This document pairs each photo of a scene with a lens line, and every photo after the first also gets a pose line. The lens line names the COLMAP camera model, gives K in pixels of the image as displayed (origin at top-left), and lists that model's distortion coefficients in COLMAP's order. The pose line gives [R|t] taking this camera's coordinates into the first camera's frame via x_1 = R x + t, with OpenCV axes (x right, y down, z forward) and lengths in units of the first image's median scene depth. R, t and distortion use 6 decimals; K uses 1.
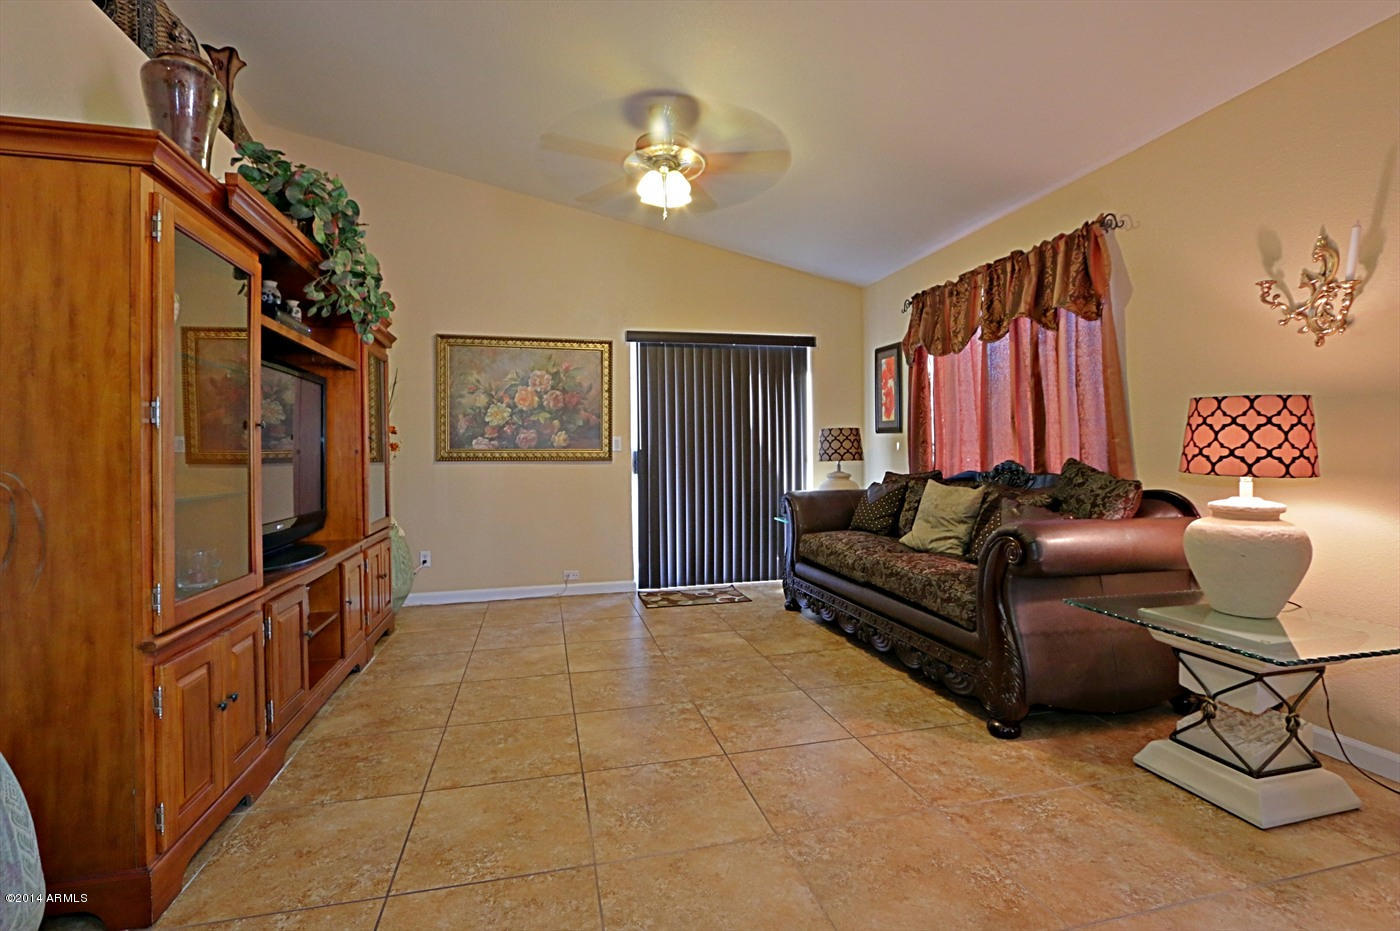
lens RADIAL K [[641.4, 0, 697.1], [0, 641.4, 458.2], [0, 0, 1]] dist [-0.020207, 0.003400]
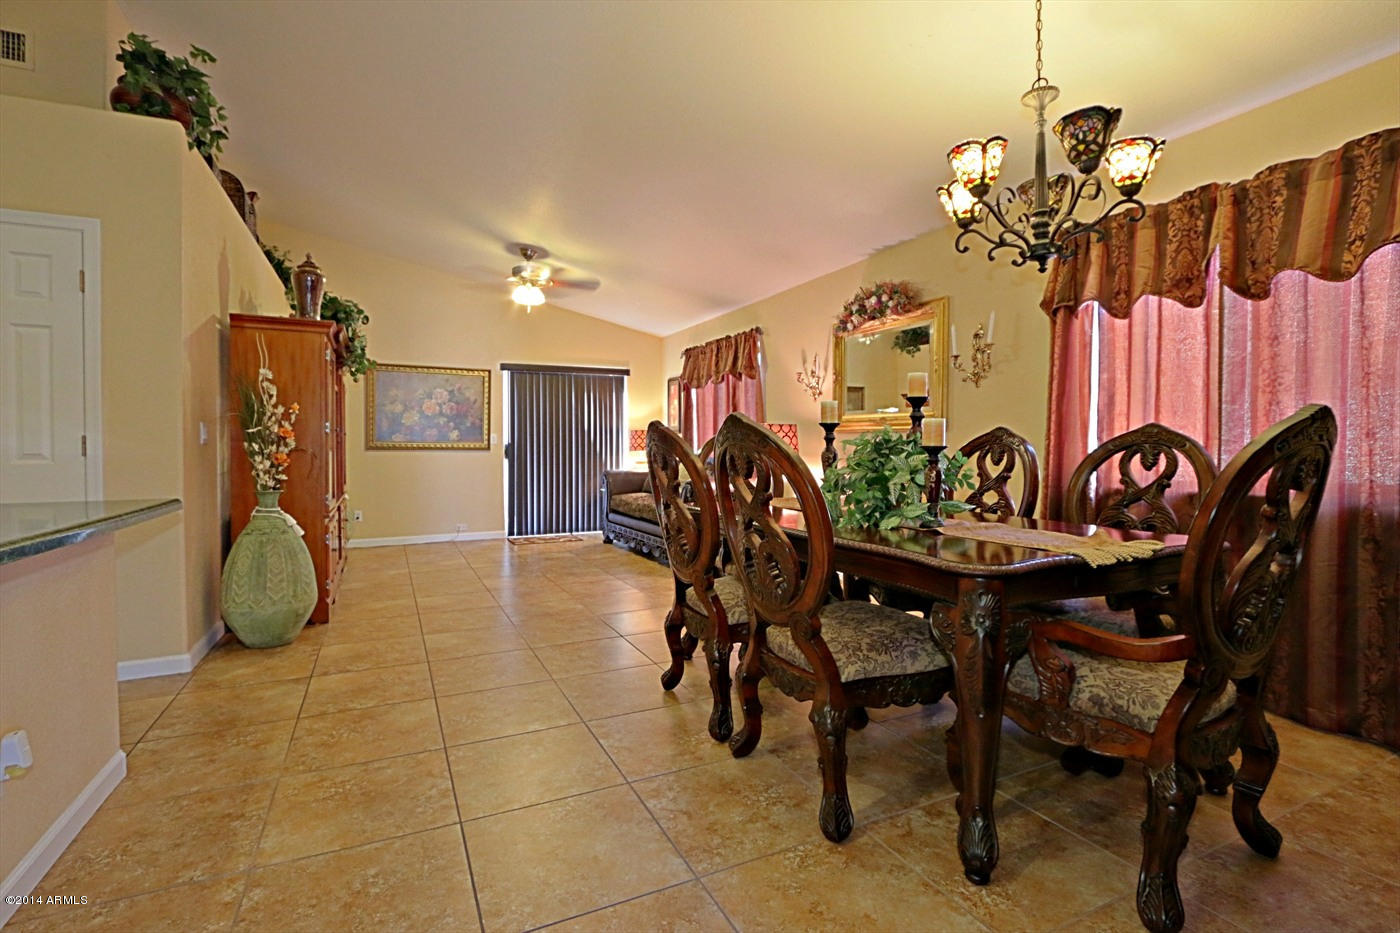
lens RADIAL K [[641.4, 0, 686.4], [0, 641.4, 454.0], [0, 0, 1]] dist [-0.020207, 0.003400]
pose [[0.980171, 0.006888, 0.198035, 0.023190], [-0.007544, 0.999968, 0.002561, 0.006569], [-0.198011, -0.004005, 0.980192, -0.649275]]
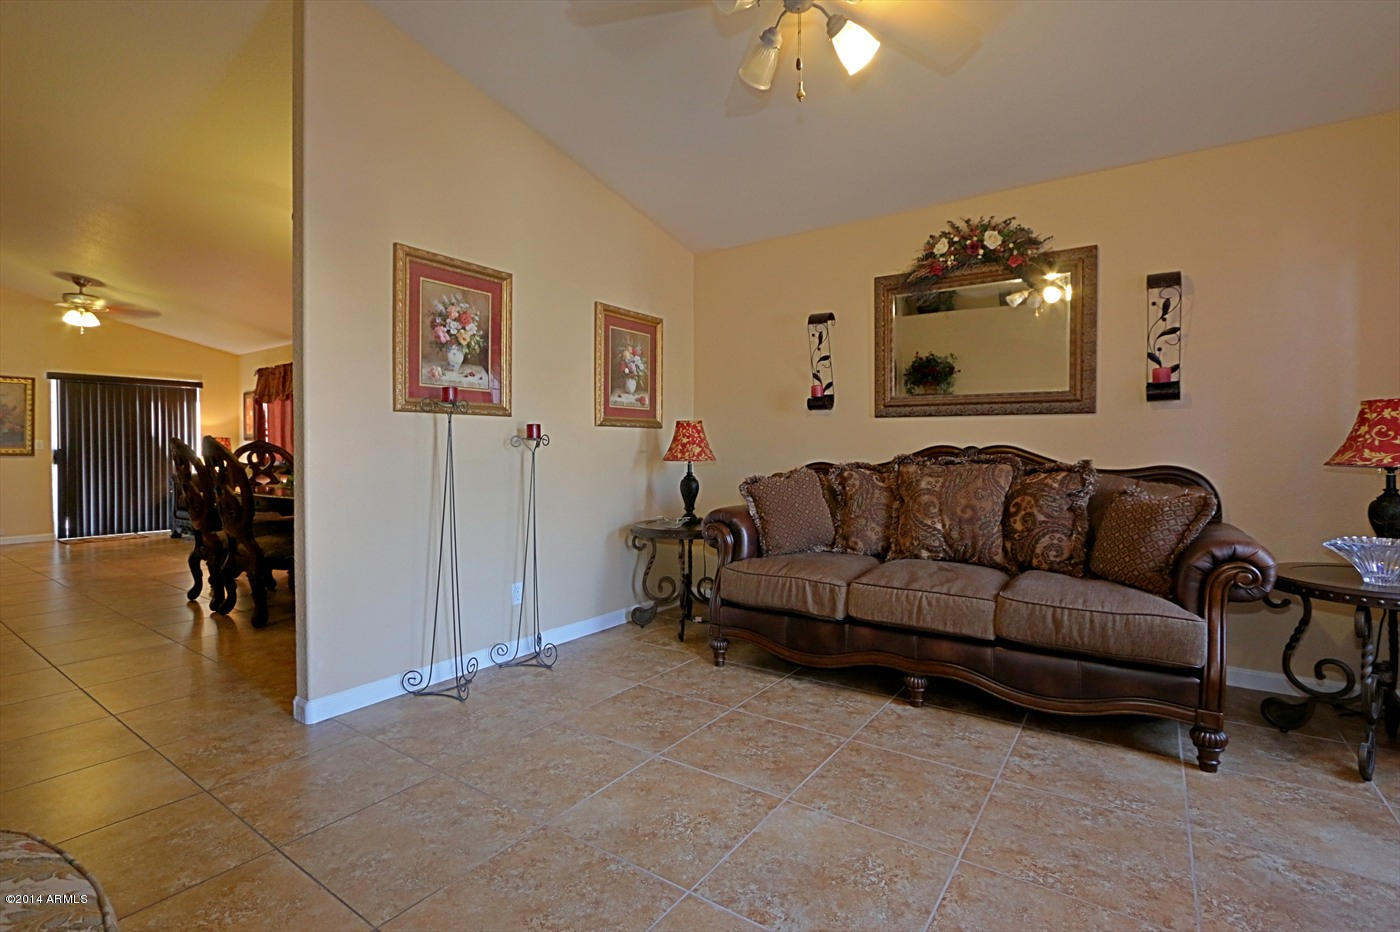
lens RADIAL K [[641.4, 0, 686.0], [0, 641.4, 458.3], [0, 0, 1]] dist [-0.020207, 0.003400]
pose [[0.754613, 0.000460, 0.656170, 0.064519], [-0.000265, 1.000000, -0.000396, 0.012004], [-0.656170, 0.000125, 0.754613, -1.375949]]
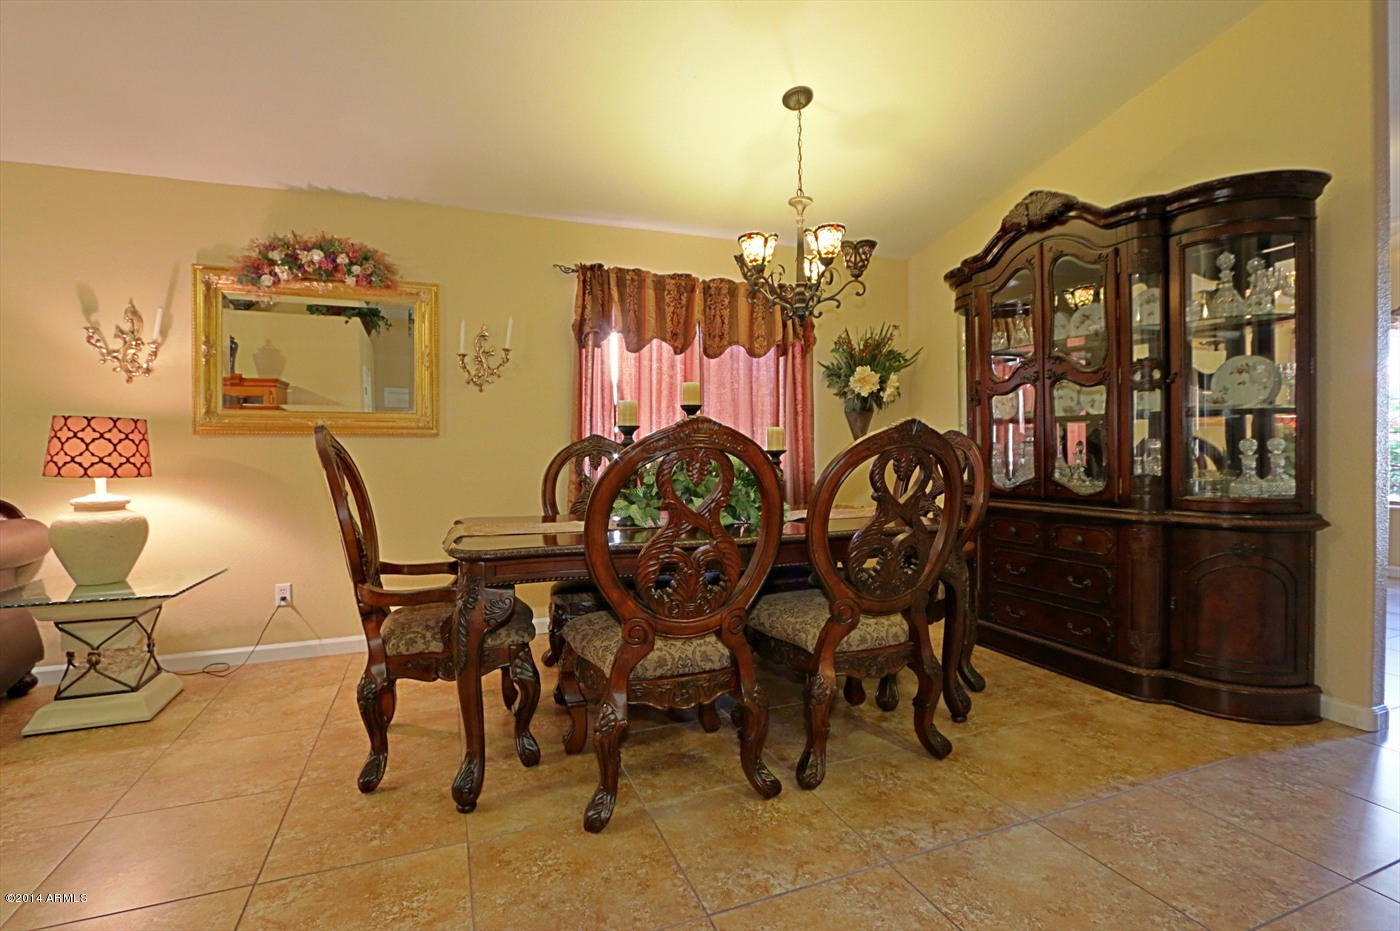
lens RADIAL K [[641.4, 0, 688.0], [0, 641.4, 458.9], [0, 0, 1]] dist [-0.020207, 0.003400]
pose [[-0.122393, -0.005940, 0.992464, -0.283659], [0.021794, 0.999725, 0.008672, 0.002079], [-0.992242, 0.022691, -0.122230, -0.025251]]
